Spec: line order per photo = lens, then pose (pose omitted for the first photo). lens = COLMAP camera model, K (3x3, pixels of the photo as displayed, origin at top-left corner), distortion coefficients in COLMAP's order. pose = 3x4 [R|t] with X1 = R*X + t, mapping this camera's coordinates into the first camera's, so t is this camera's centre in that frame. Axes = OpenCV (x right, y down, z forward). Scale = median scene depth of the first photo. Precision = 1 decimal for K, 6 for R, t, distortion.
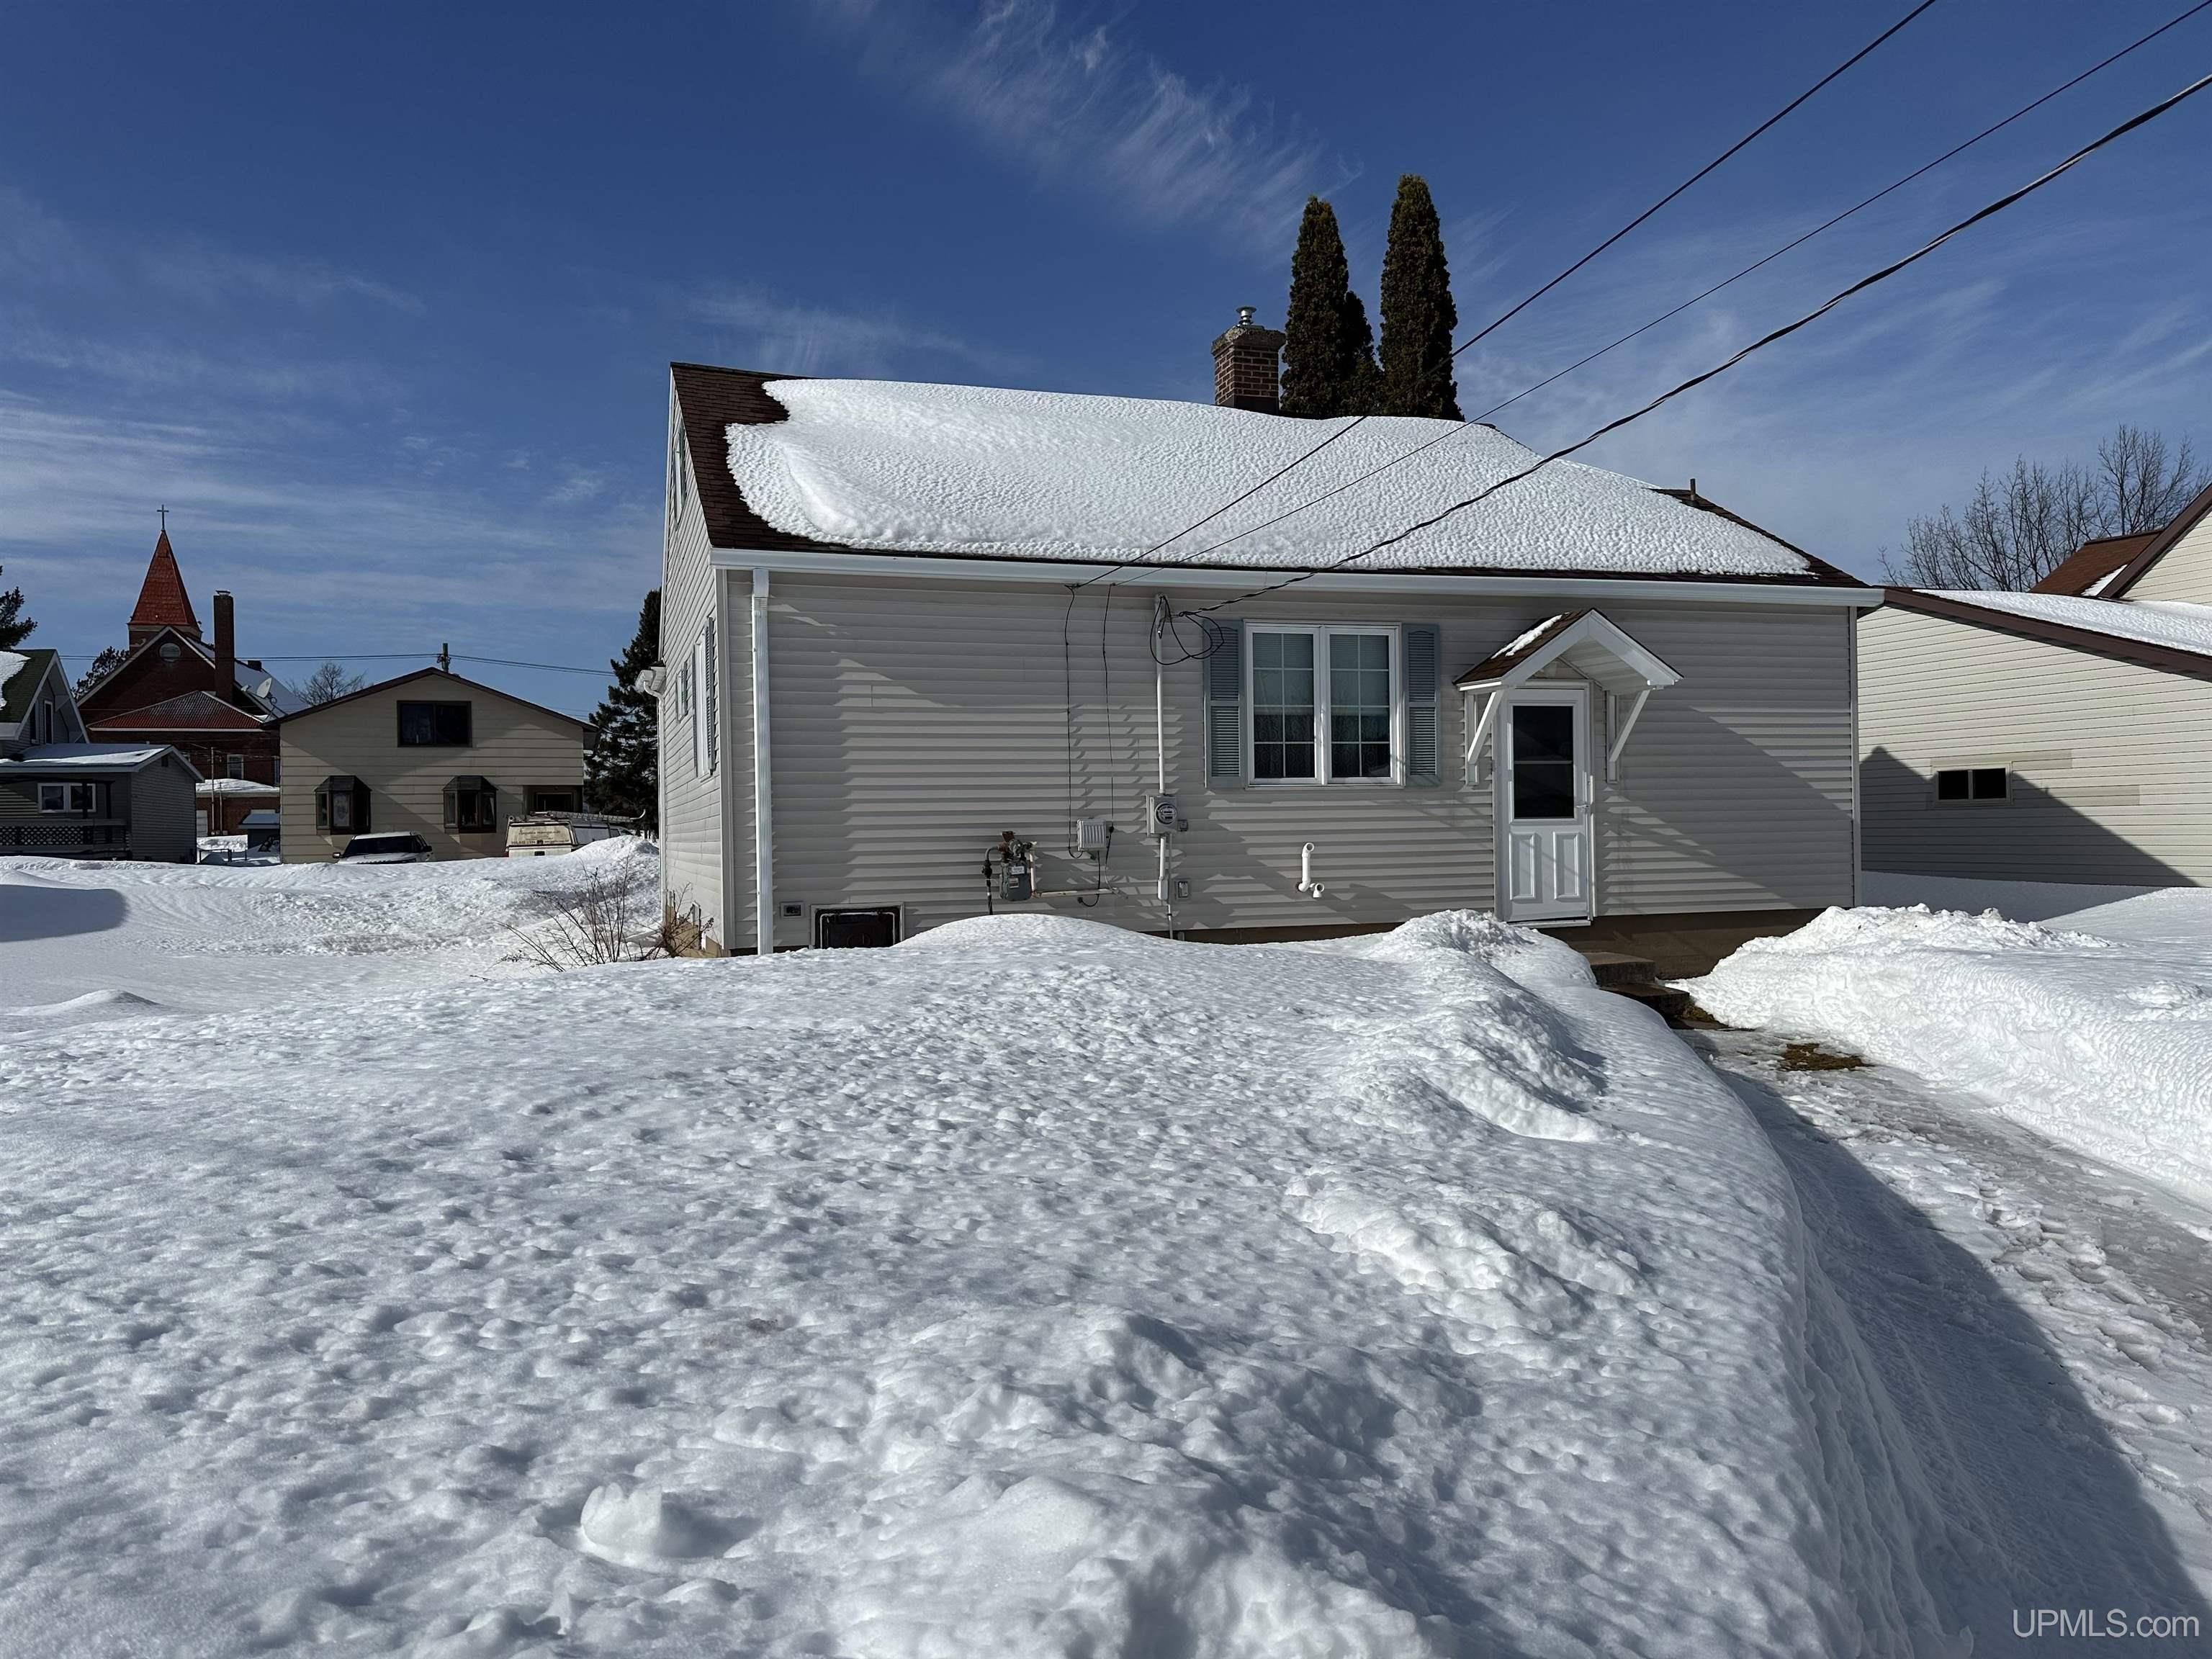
lens RADIAL K [[1517.2, 0, 1103.8], [0, 1517.2, 835.6], [0, 0, 1]] dist [0.156940, -0.319856]
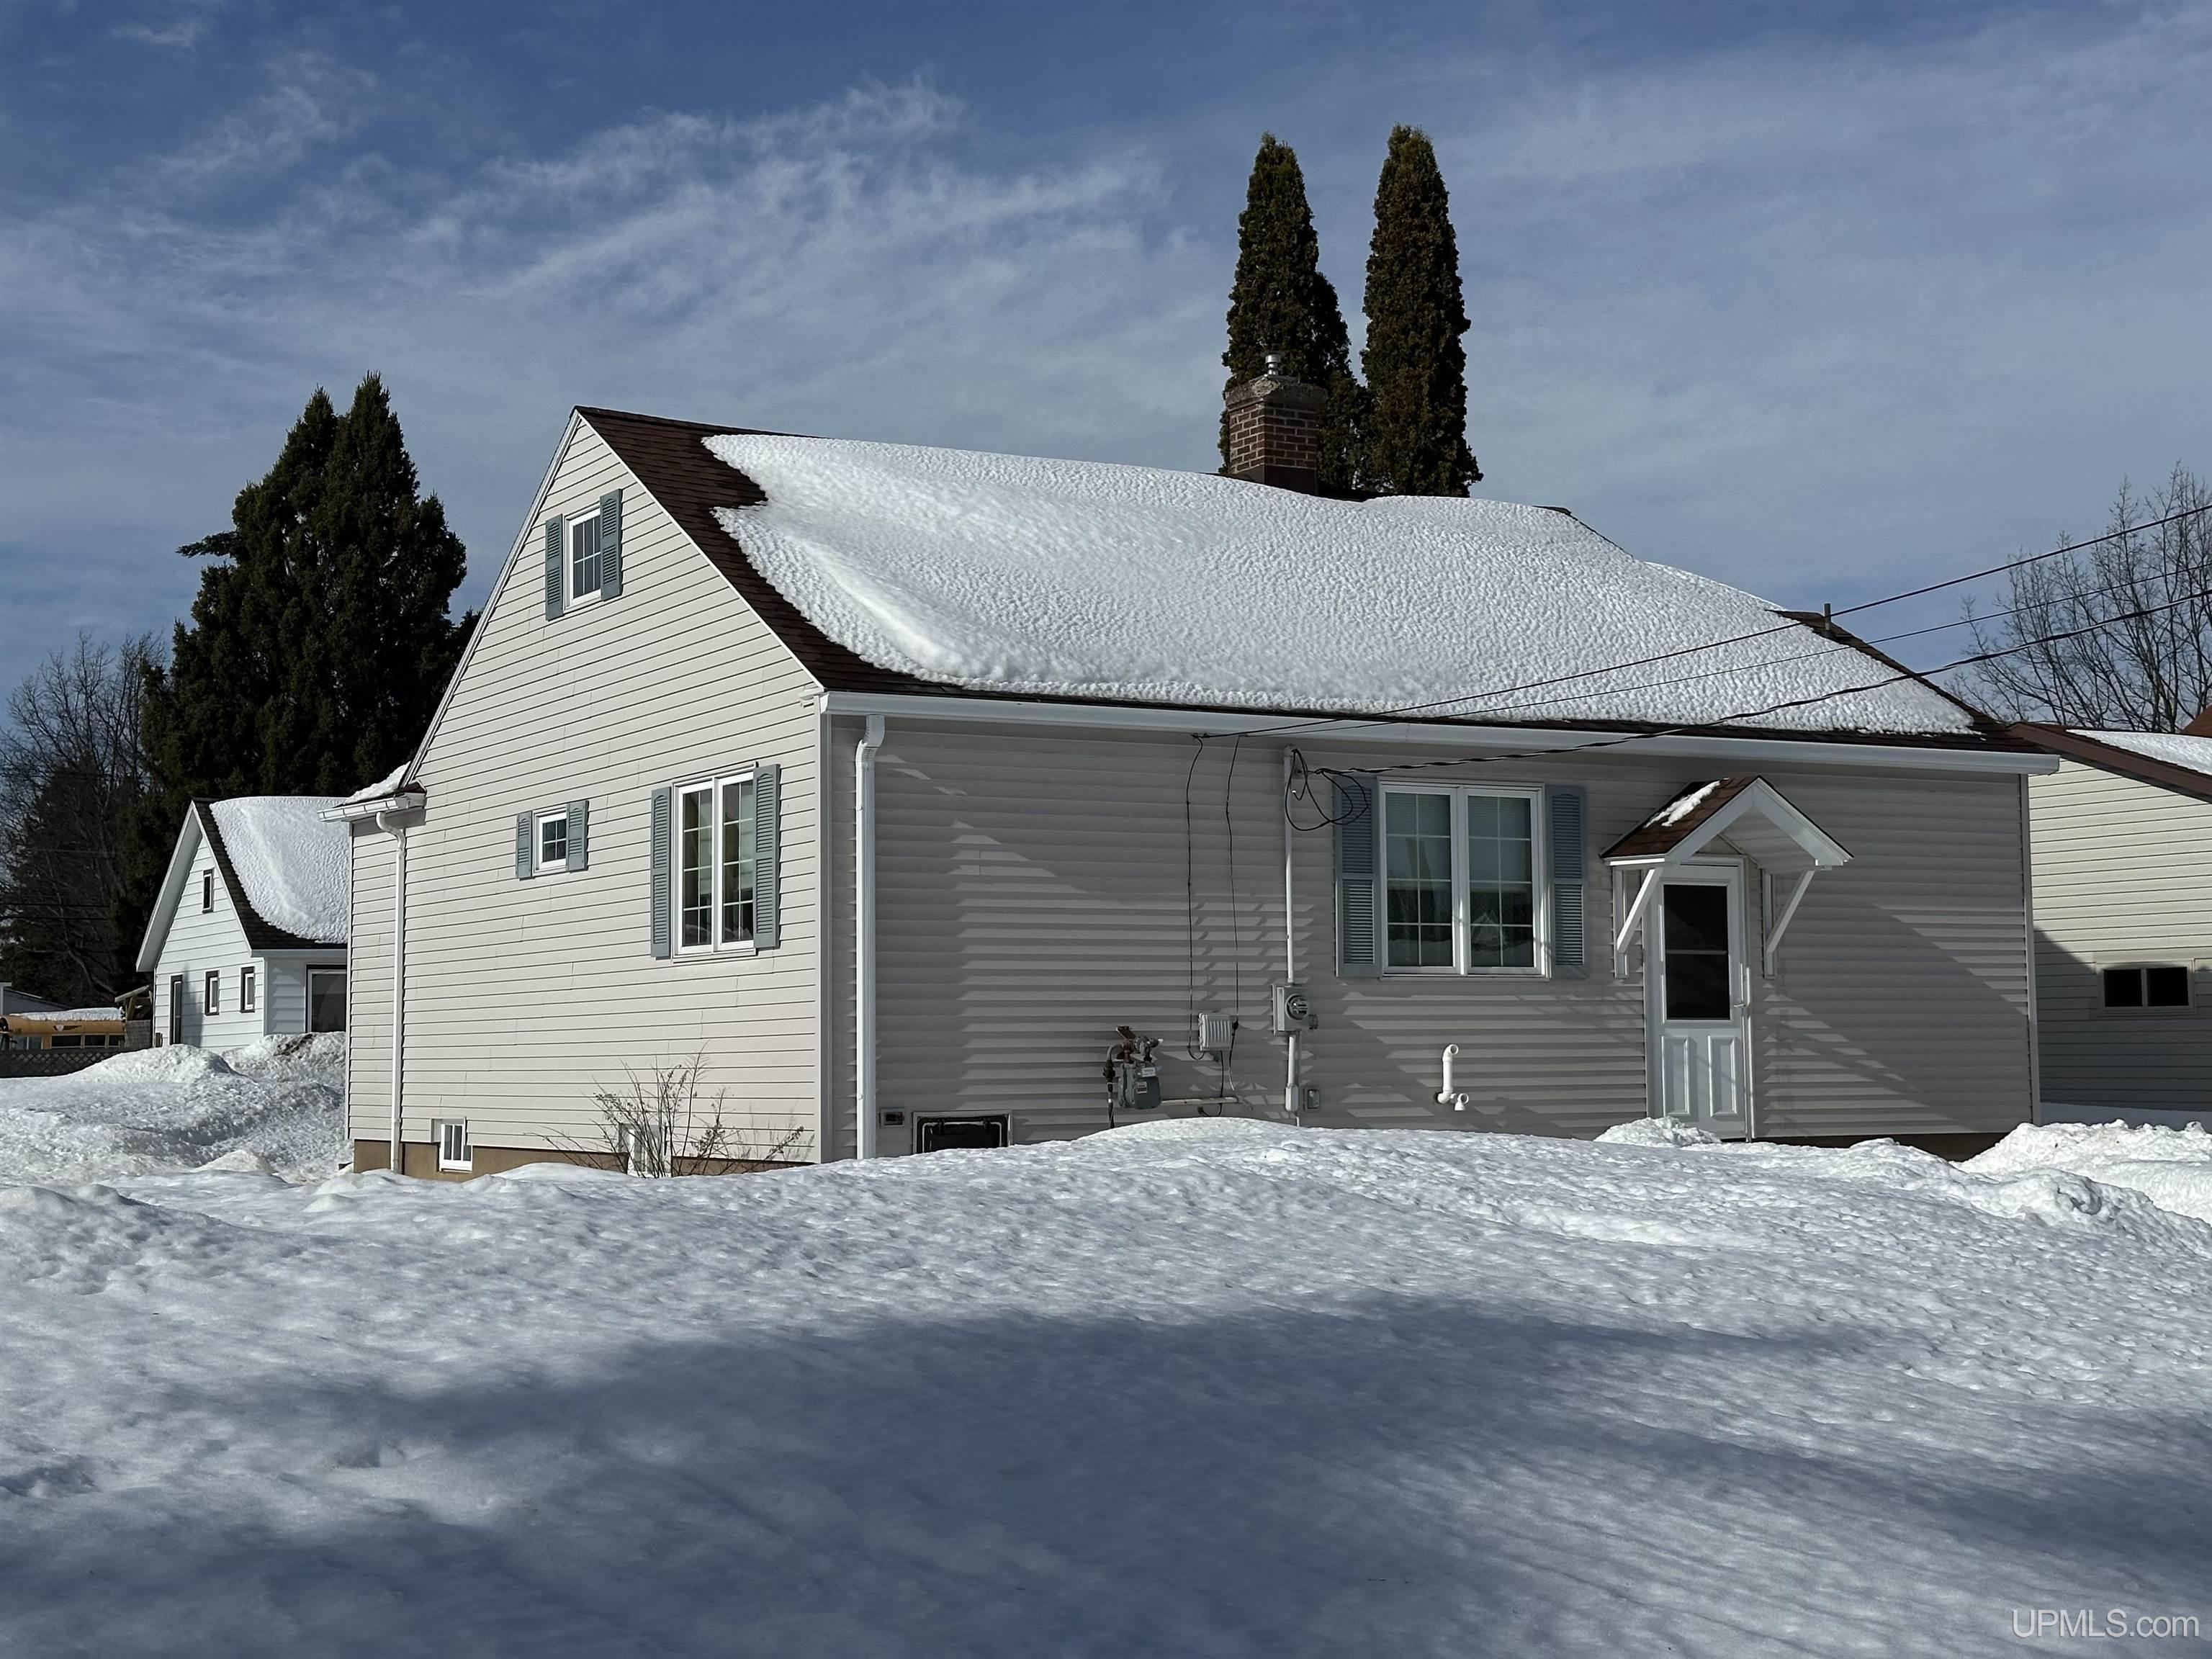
lens RADIAL K [[3104.8, 0, 1106.0], [0, 3104.8, 829.5], [0, 0, 1]] dist [0.099163, -0.048378]
pose [[0.977585, 0.022886, 0.209295, -0.403941], [-0.006656, 0.996937, -0.077924, 0.020858], [-0.210438, 0.074784, 0.974743, -0.622333]]
